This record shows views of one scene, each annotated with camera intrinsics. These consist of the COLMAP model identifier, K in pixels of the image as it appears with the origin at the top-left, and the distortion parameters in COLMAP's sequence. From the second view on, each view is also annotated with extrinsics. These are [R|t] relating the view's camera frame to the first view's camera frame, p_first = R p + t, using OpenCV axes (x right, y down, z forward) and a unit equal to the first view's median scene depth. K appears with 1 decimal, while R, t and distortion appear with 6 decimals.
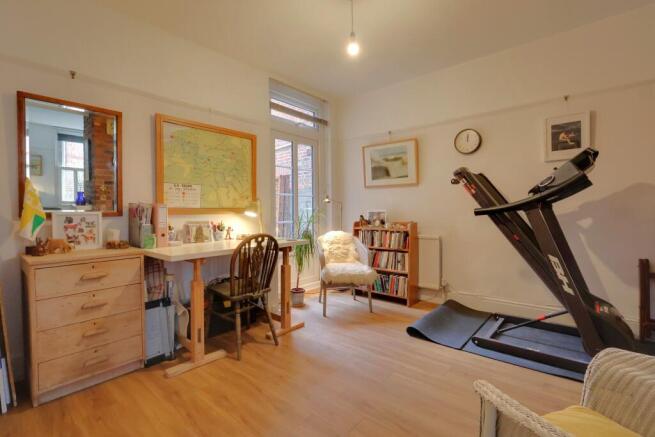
lens RADIAL K [[301.5, 0, 325.0], [0, 301.5, 215.7], [0, 0, 1]] dist [0.000277, 0.000445]
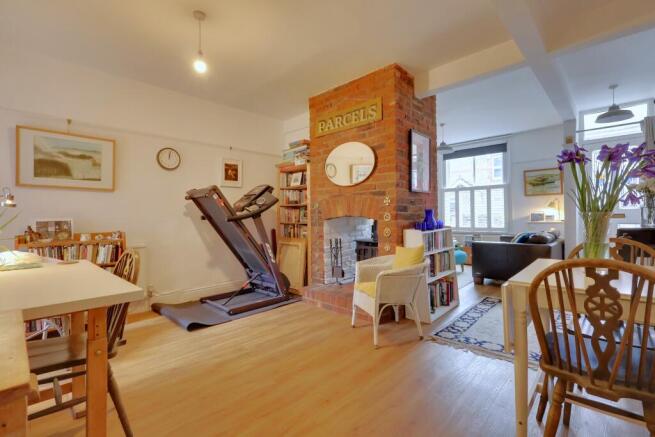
lens RADIAL K [[301.5, 0, 325.0], [0, 301.5, 215.7], [0, 0, 1]] dist [0.000277, 0.000445]
pose [[0.061960, 0.013944, 0.997981, -0.571317], [0.025850, 0.999545, -0.015571, 0.002918], [-0.997744, 0.026762, 0.061572, 0.308778]]
